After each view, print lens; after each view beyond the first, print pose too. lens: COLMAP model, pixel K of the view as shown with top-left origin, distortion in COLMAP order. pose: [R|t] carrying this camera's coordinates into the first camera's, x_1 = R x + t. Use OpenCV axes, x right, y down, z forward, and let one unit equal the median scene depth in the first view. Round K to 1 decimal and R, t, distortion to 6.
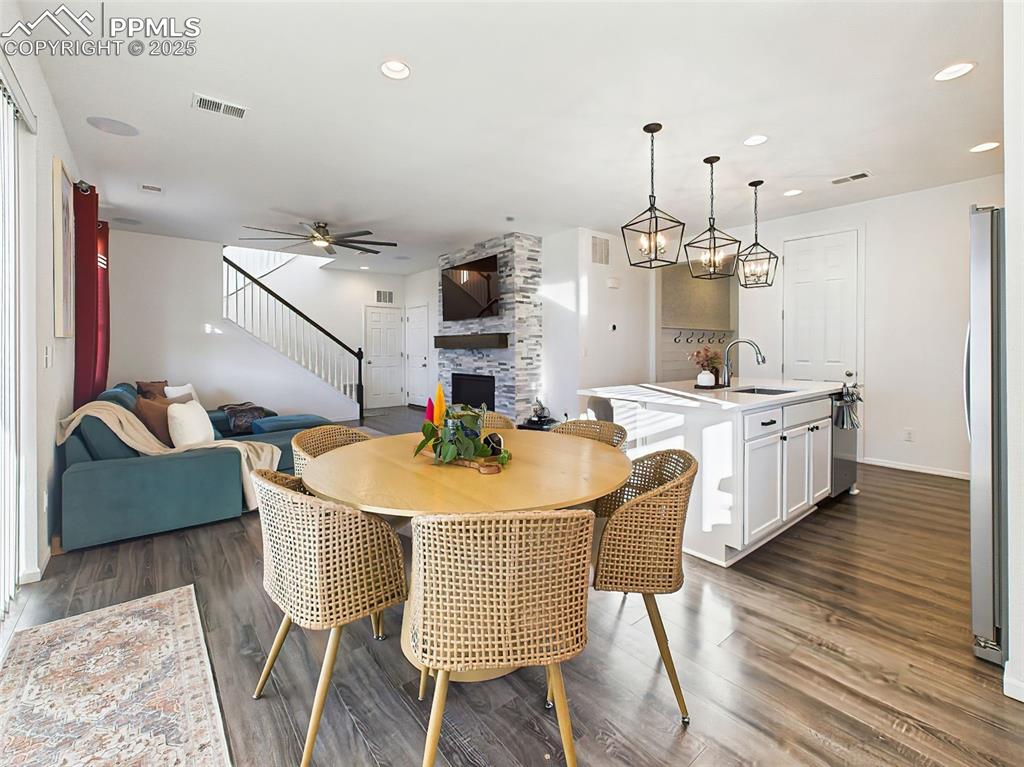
lens RADIAL K [[451.3, 0, 512.2], [0, 451.3, 376.7], [0, 0, 1]] dist [0.003440, 0.001101]
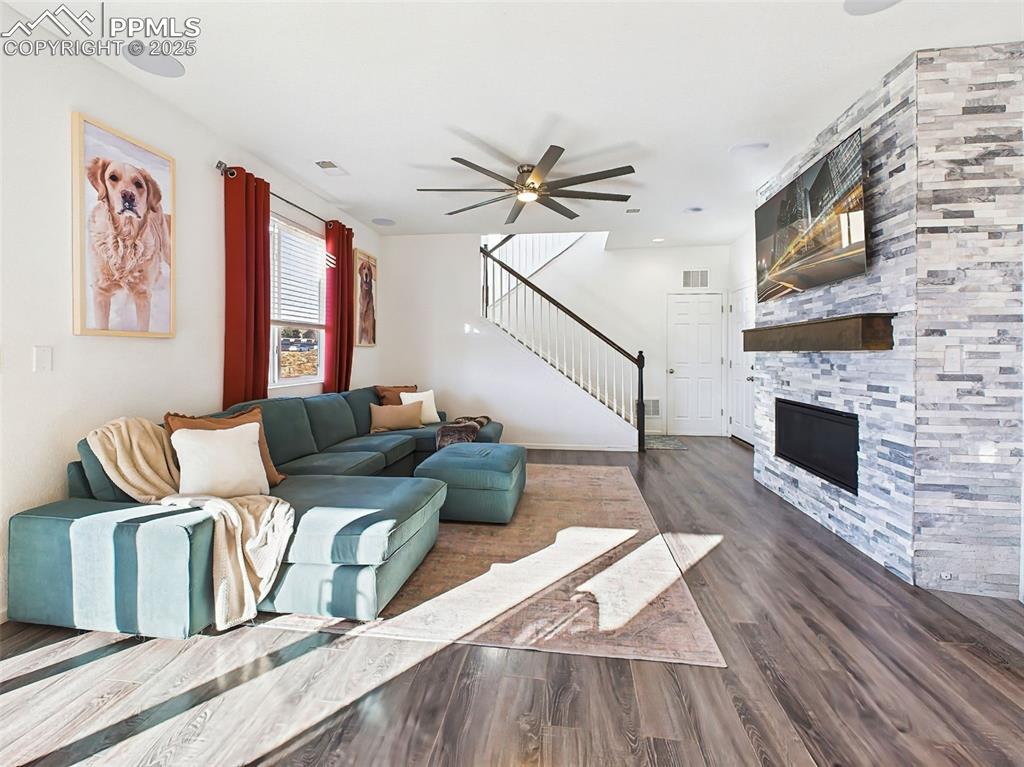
lens RADIAL K [[451.3, 0, 515.5], [0, 451.3, 354.8], [0, 0, 1]] dist [0.003440, 0.001101]
pose [[0.686593, 0.008375, -0.726993, 0.052447], [-0.053153, 0.997836, -0.038705, -0.025433], [0.725096, 0.065217, 0.685553, 0.472144]]
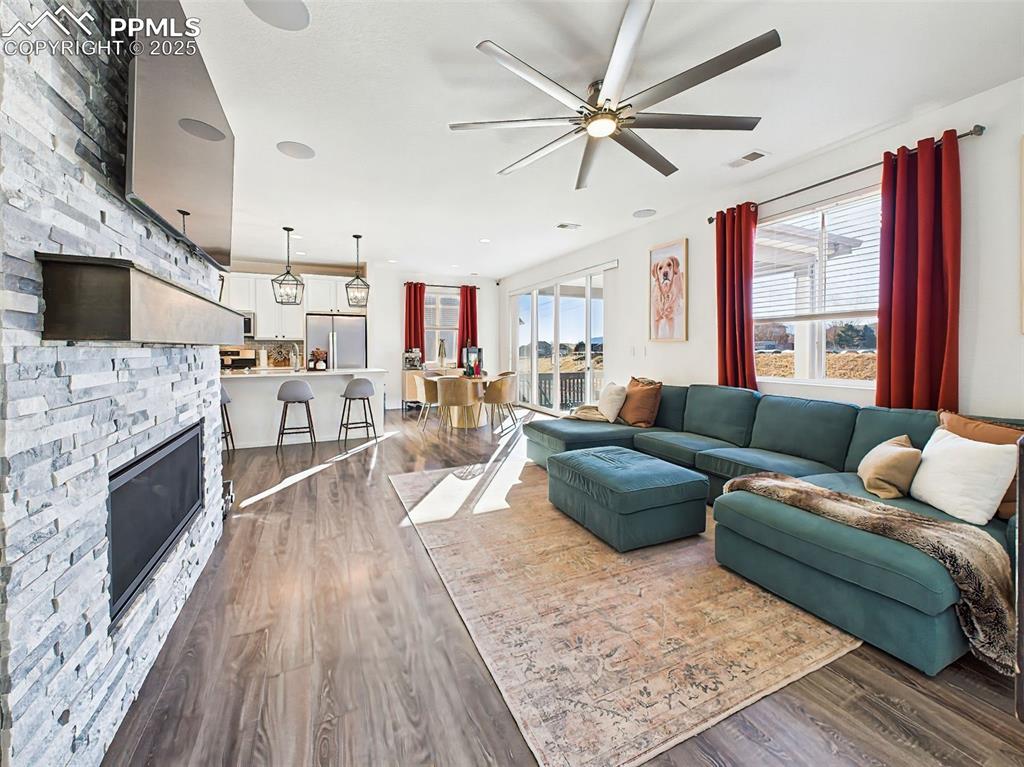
lens RADIAL K [[409.9, 0, 508.2], [0, 409.9, 347.2], [0, 0, 1]] dist [0.000551, -0.000109]
pose [[-0.966386, 0.006303, 0.257020, -0.391983], [0.022021, 0.998055, 0.058324, -0.078287], [-0.256152, 0.062023, -0.964645, 1.300624]]
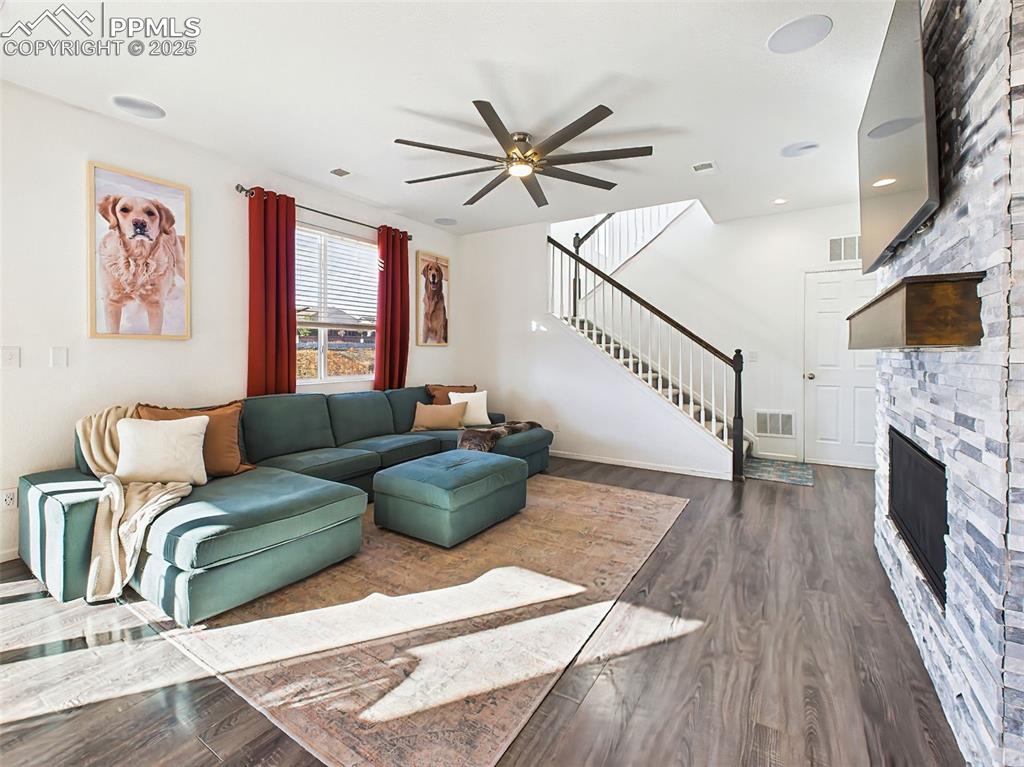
lens RADIAL K [[451.3, 0, 511.1], [0, 451.3, 355.7], [0, 0, 1]] dist [0.003440, 0.001101]
pose [[0.314166, 0.012697, -0.949283, 0.114898], [-0.065270, 0.997833, -0.008255, -0.043151], [0.947122, 0.064553, 0.314314, 0.725539]]
